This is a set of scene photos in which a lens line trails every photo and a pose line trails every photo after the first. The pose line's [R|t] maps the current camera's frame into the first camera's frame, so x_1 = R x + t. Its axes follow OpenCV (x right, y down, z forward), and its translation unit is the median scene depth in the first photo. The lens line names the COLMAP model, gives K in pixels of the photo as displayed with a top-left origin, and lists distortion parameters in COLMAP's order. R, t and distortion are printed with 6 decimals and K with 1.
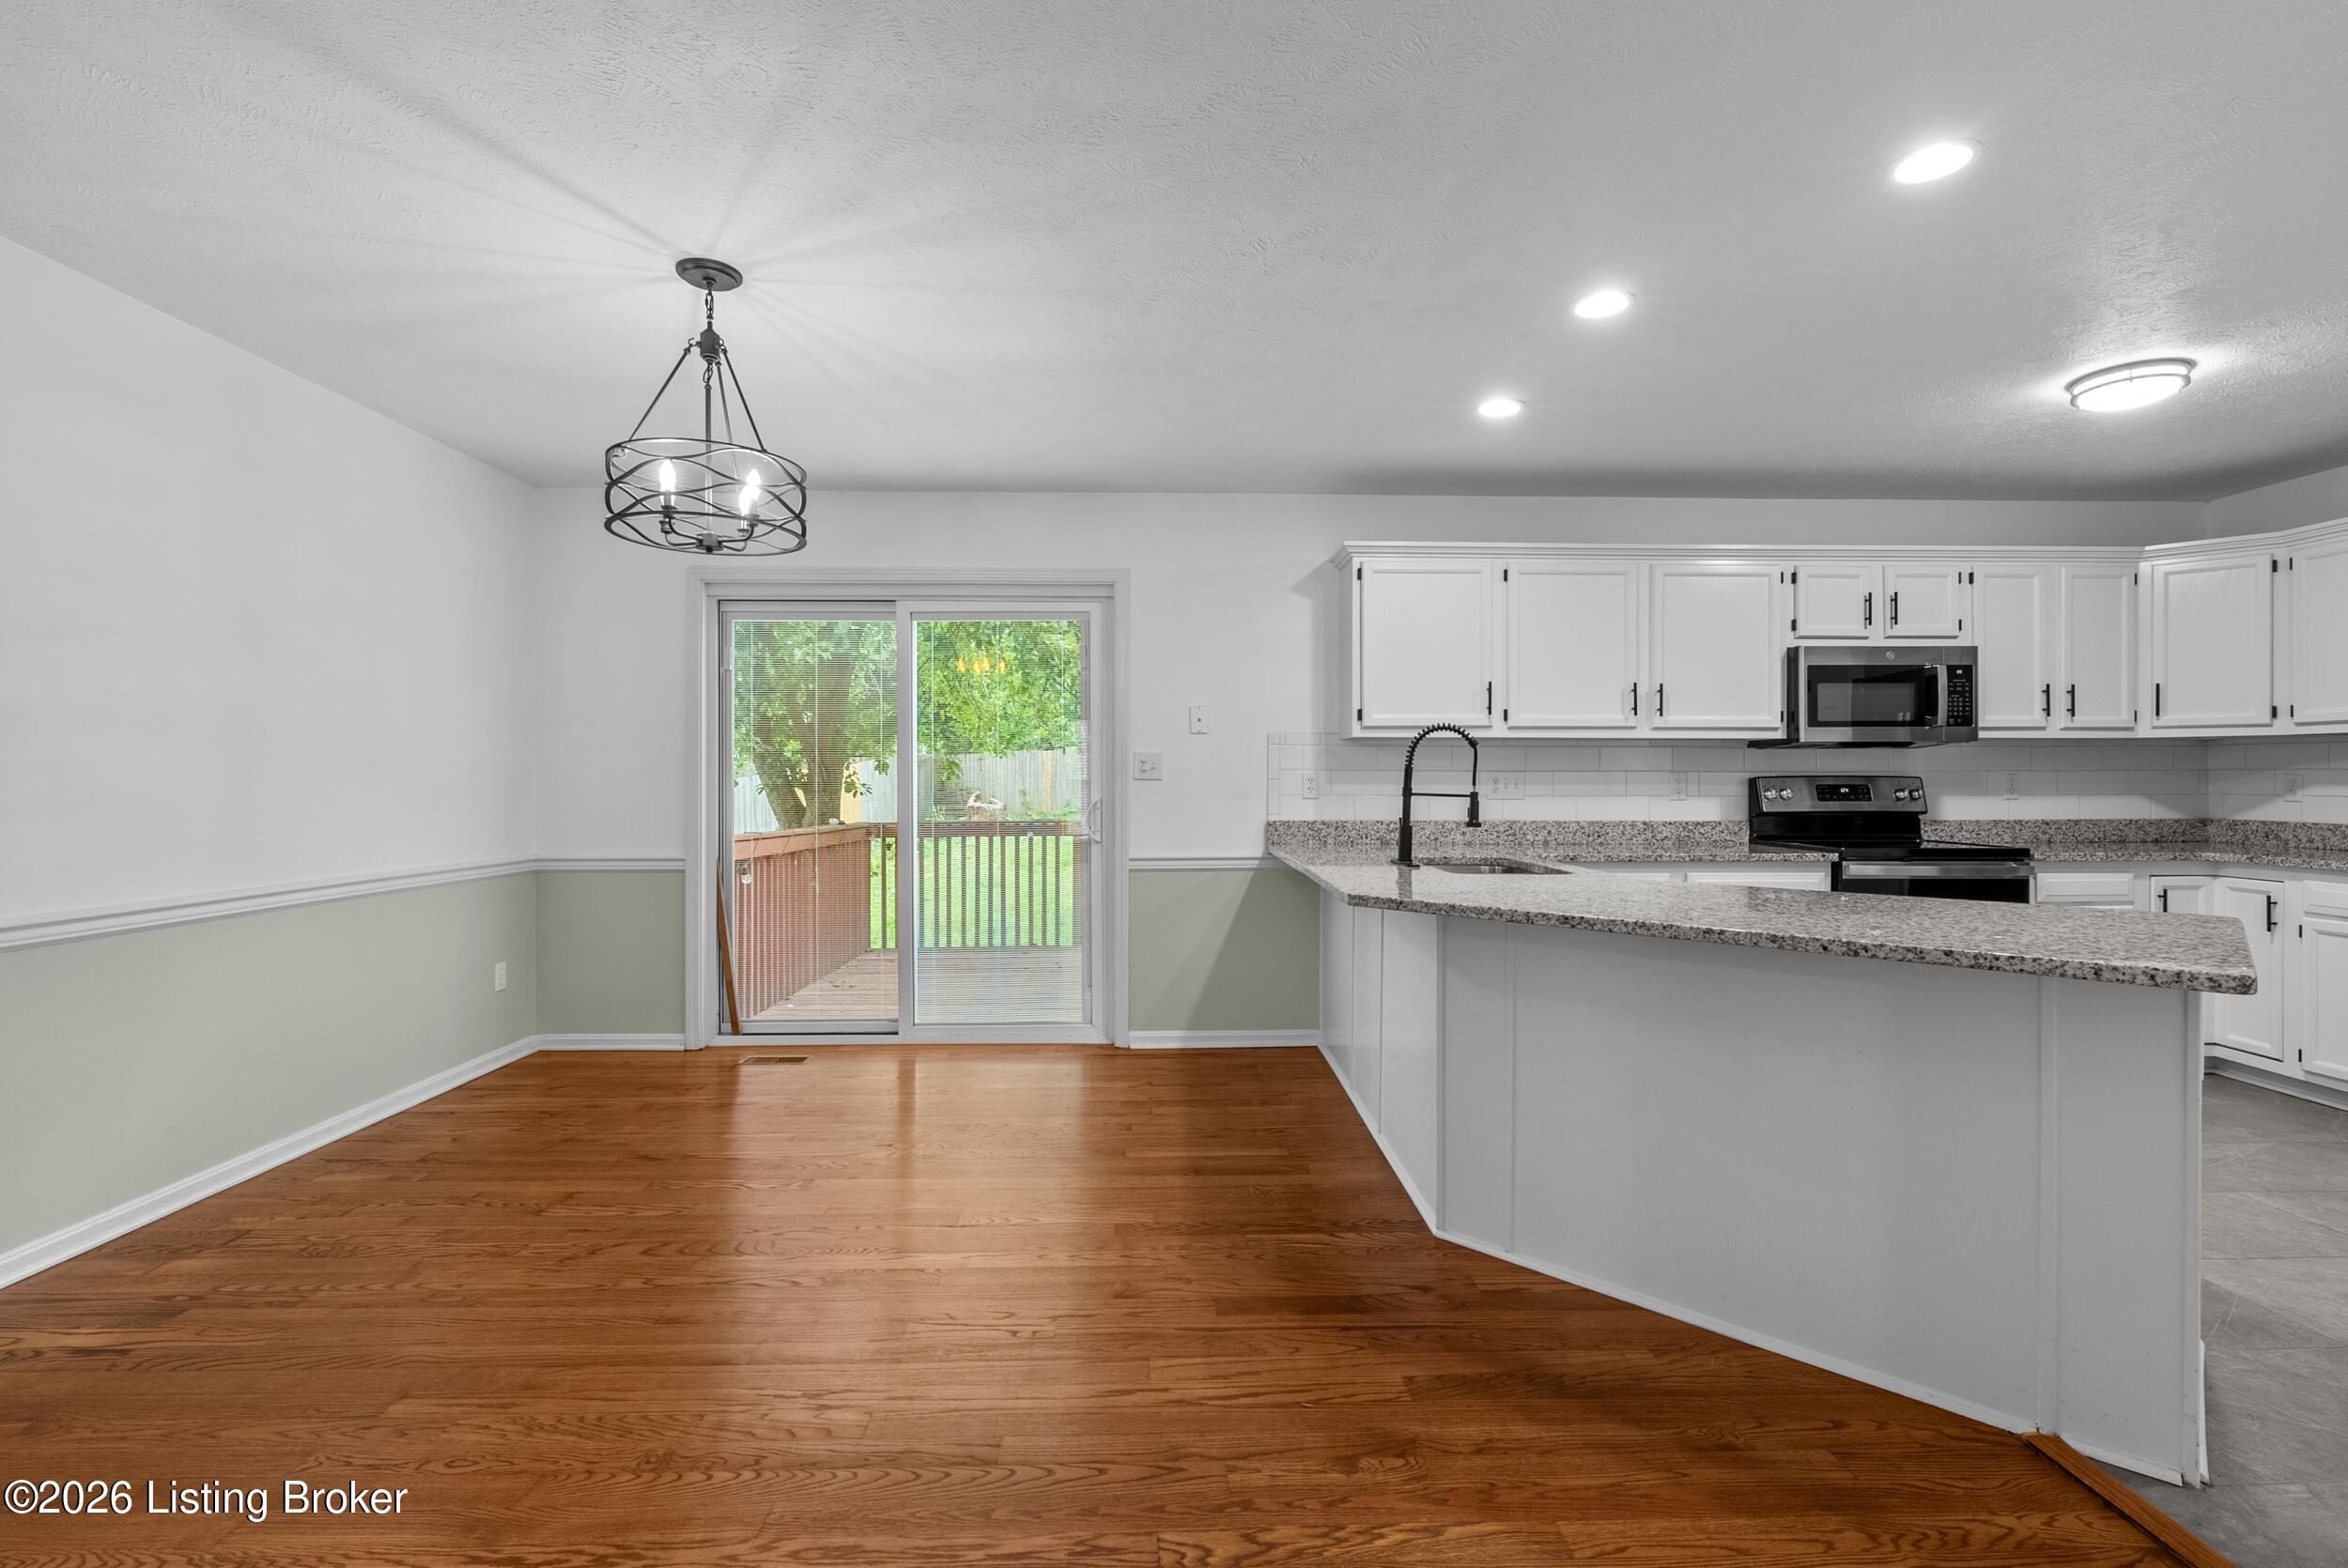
lens RADIAL K [[1062.5, 0, 1176.7], [0, 1062.5, 776.5], [0, 0, 1]] dist [-0.009979, 0.002634]
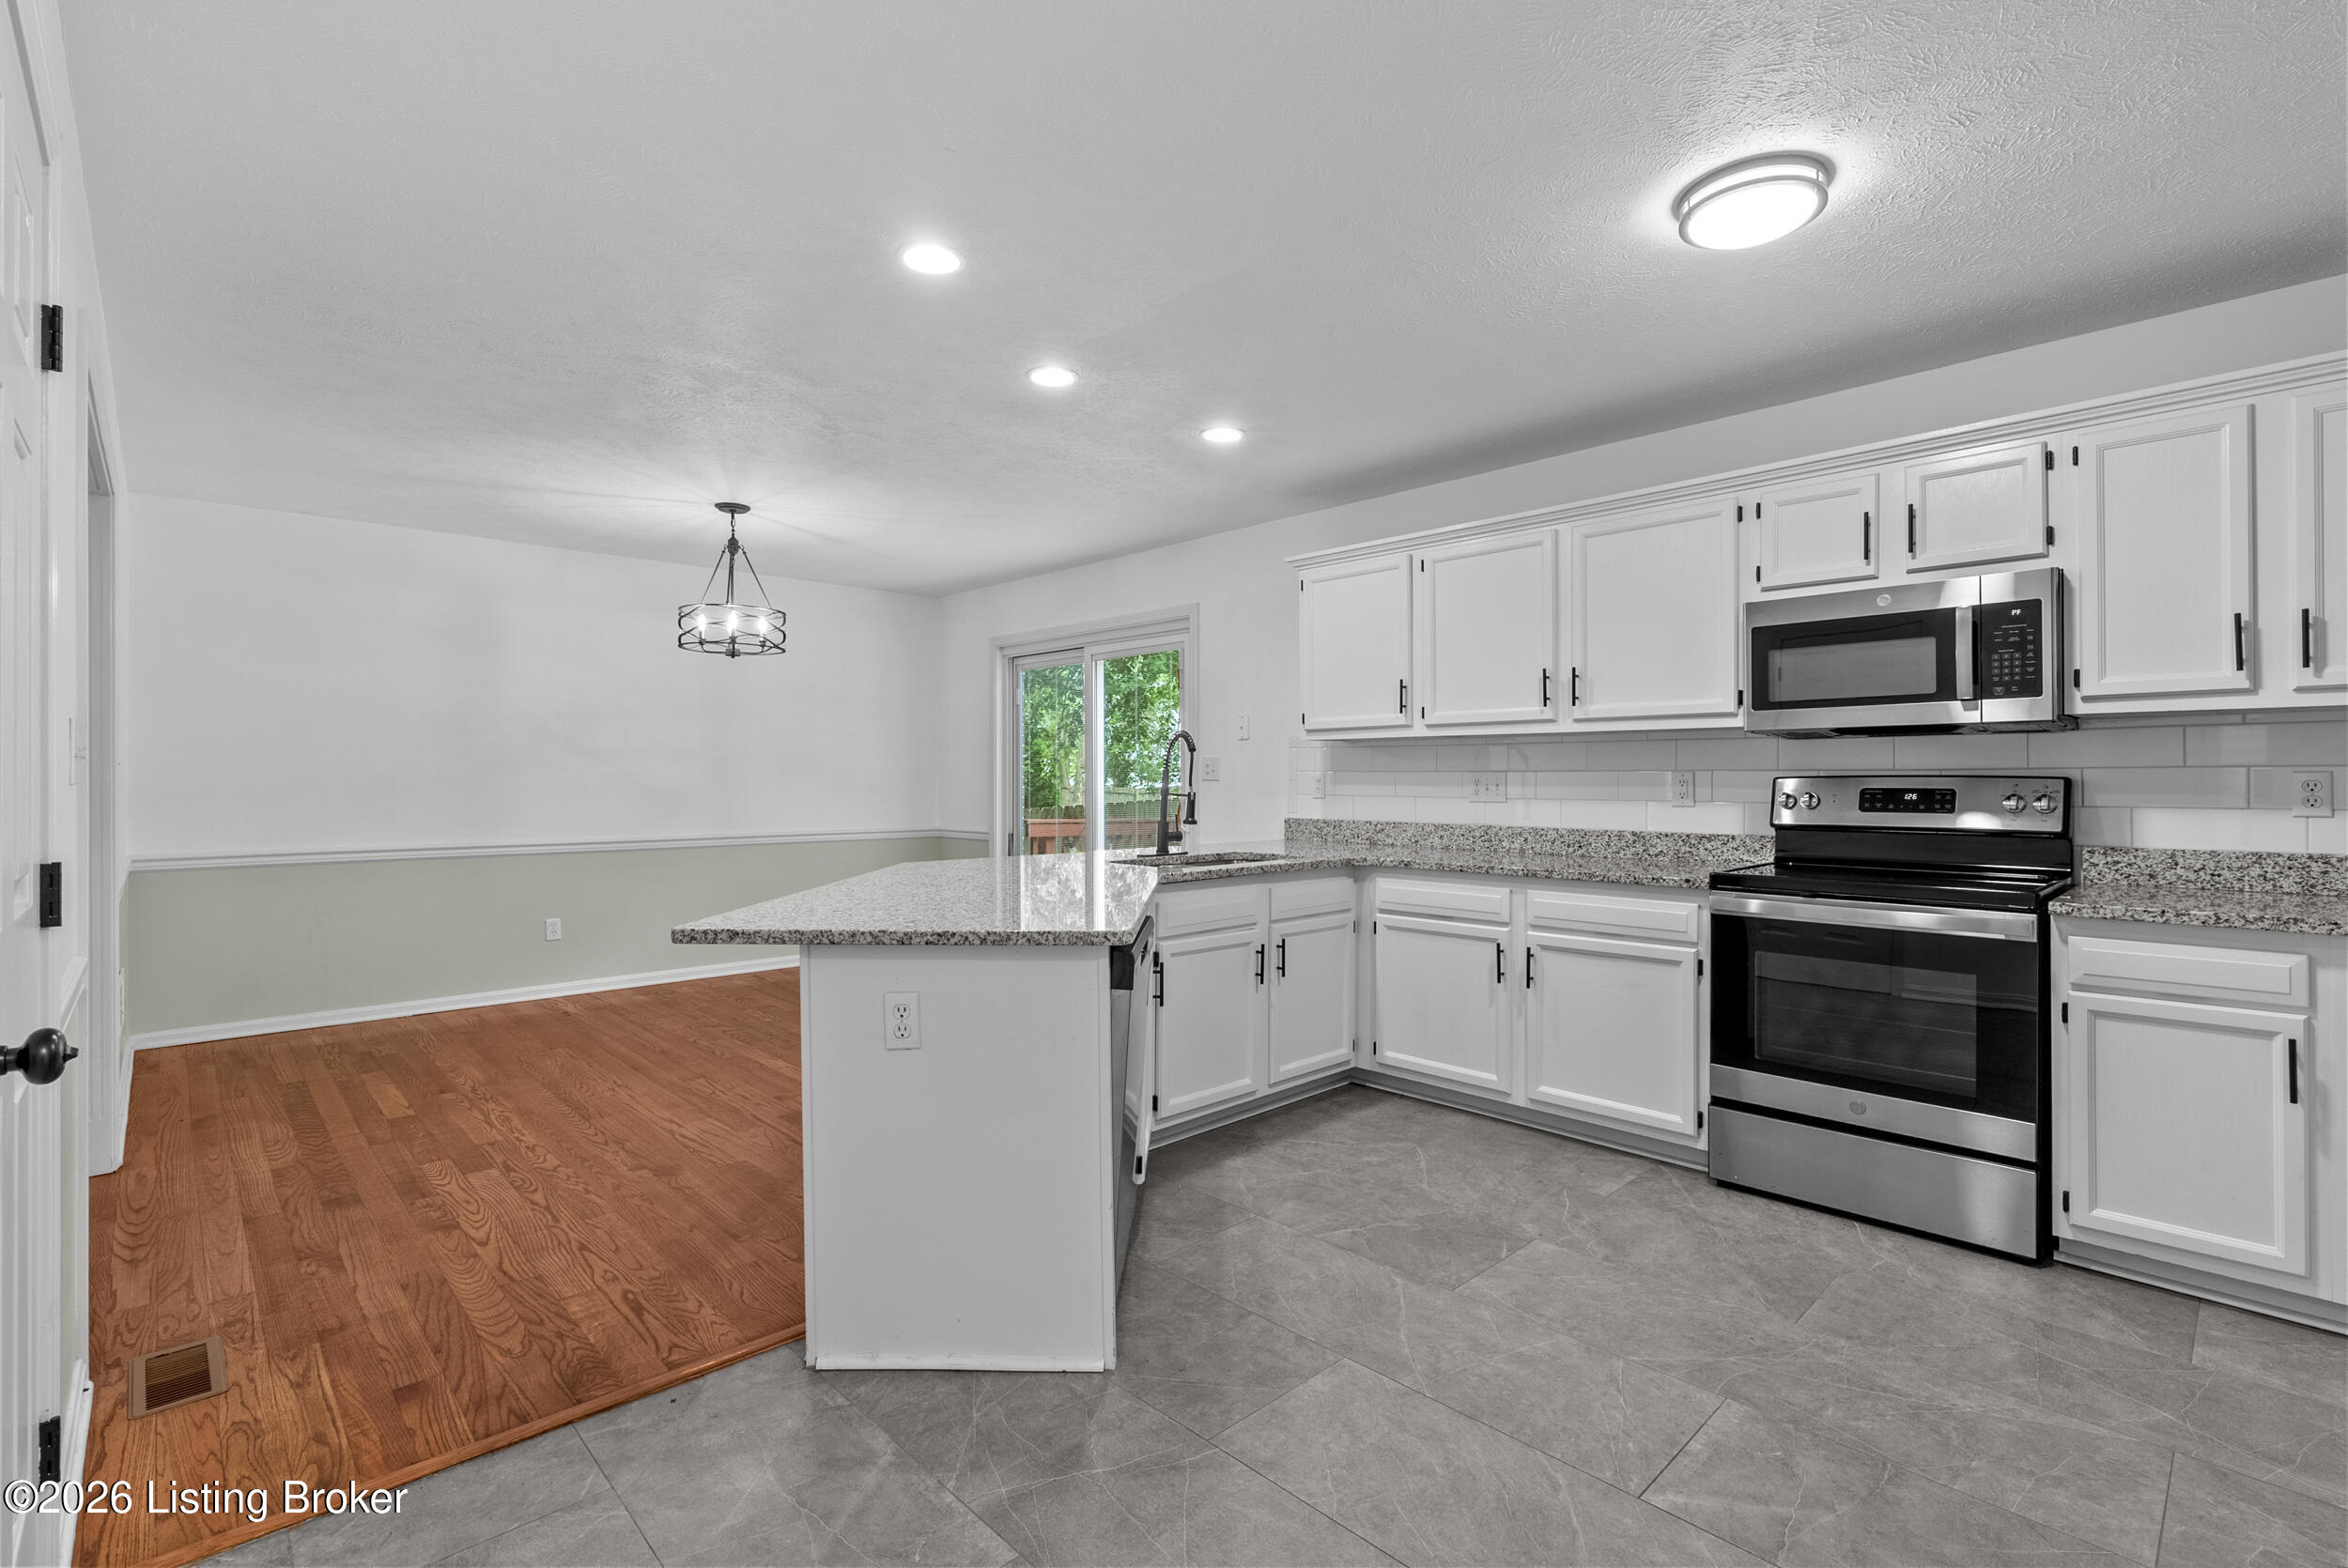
lens RADIAL K [[1062.5, 0, 1184.5], [0, 1062.5, 780.8], [0, 0, 1]] dist [-0.009979, 0.002634]
pose [[0.674772, 0.001518, -0.738024, 0.860062], [0.003896, 0.999977, 0.005618, -0.003211], [0.738016, -0.006666, 0.674751, 0.197863]]
